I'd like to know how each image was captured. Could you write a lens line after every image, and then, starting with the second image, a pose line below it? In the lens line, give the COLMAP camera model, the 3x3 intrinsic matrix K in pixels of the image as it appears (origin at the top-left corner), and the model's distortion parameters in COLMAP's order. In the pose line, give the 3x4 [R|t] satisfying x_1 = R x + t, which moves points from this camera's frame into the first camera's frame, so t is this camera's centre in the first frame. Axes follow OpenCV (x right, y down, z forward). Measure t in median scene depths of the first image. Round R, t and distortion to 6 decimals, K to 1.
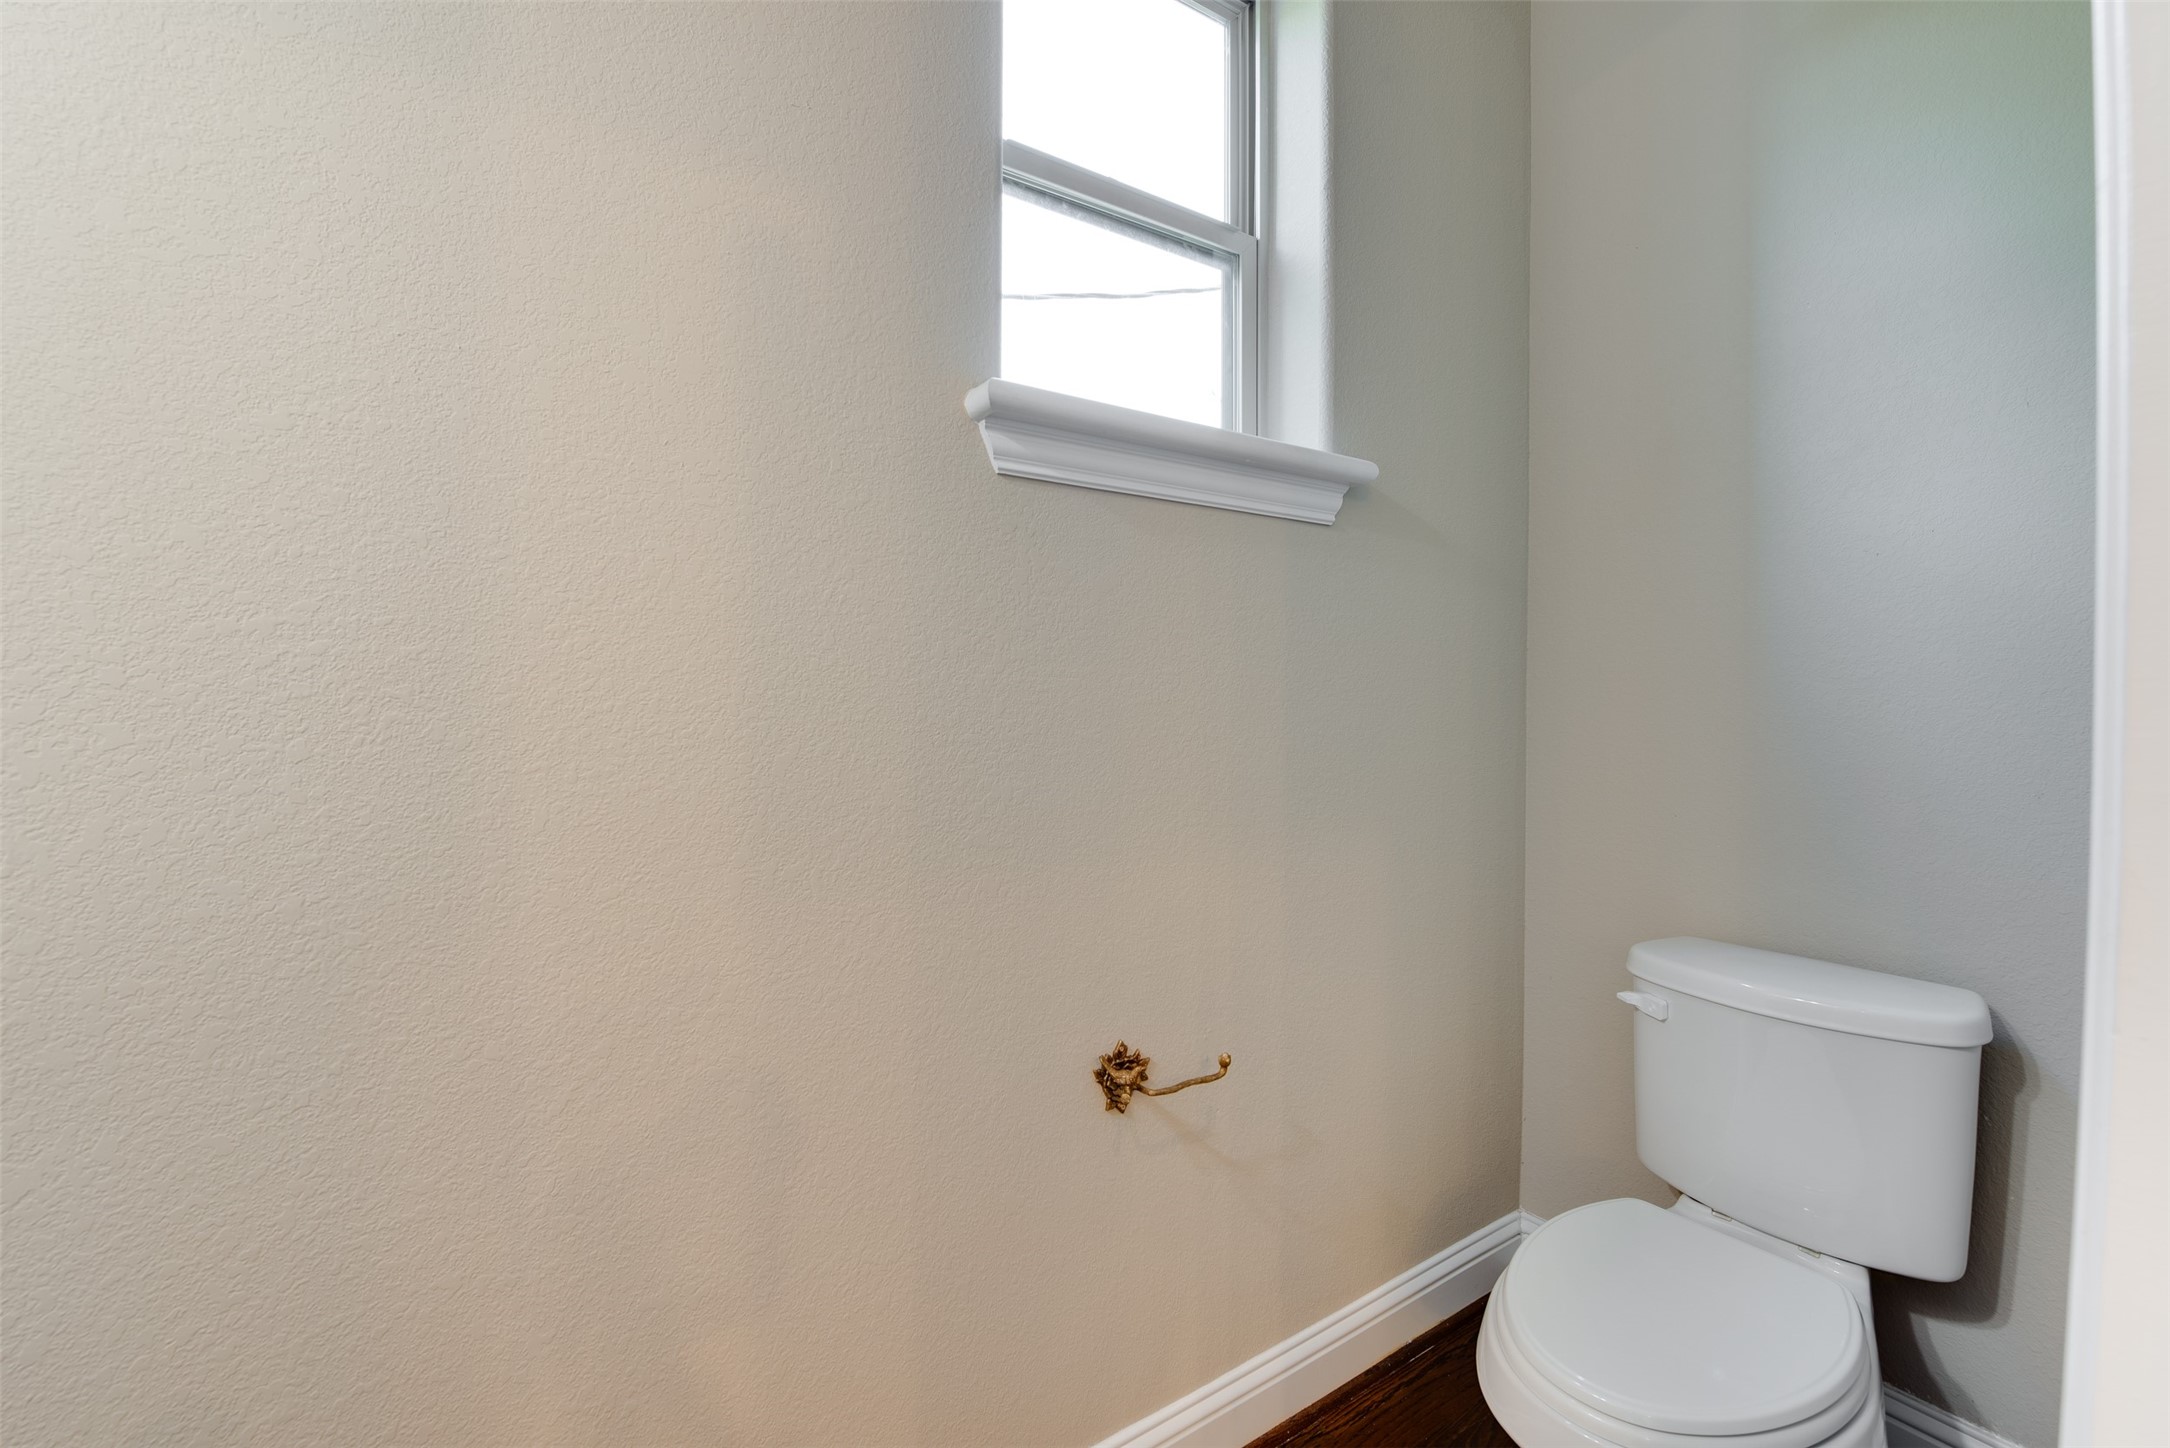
lens RADIAL K [[875.0, 0, 1082.3], [0, 875.0, 721.3], [0, 0, 1]] dist [-0.010435, -0.002689]
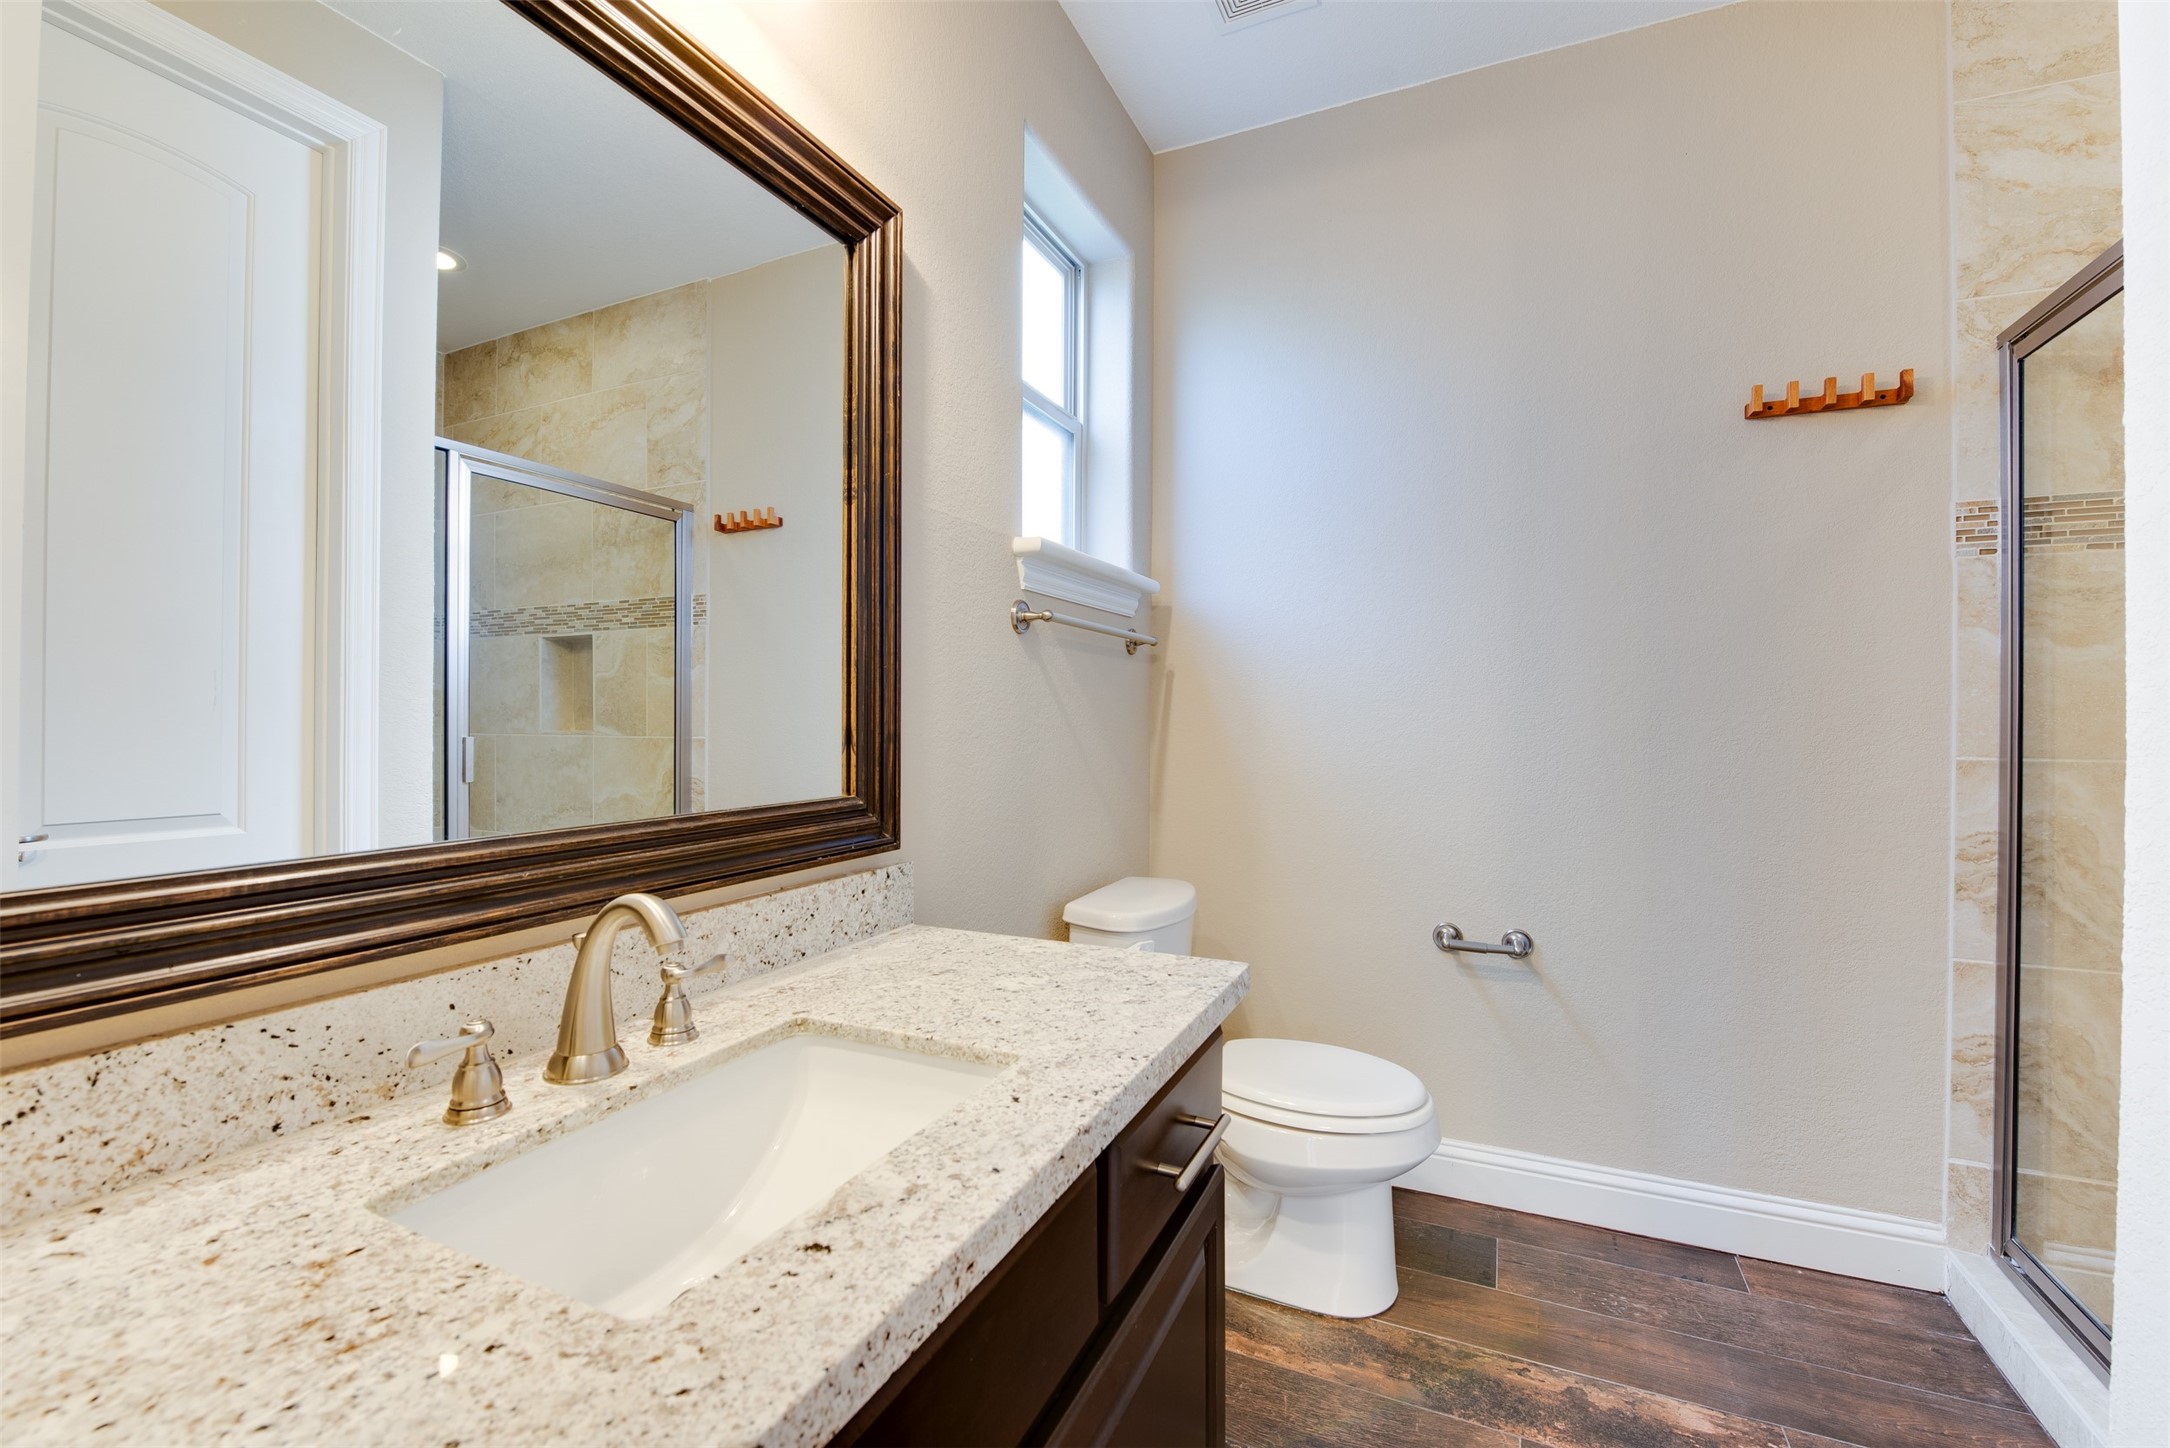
lens RADIAL K [[875.0, 0, 1082.3], [0, 875.0, 721.3], [0, 0, 1]] dist [-0.010435, -0.002689]
pose [[0.863636, 0.000505, 0.504116, -0.979784], [0.008718, 0.999835, -0.015938, -0.021128], [-0.504041, 0.018159, 0.863489, -0.523954]]
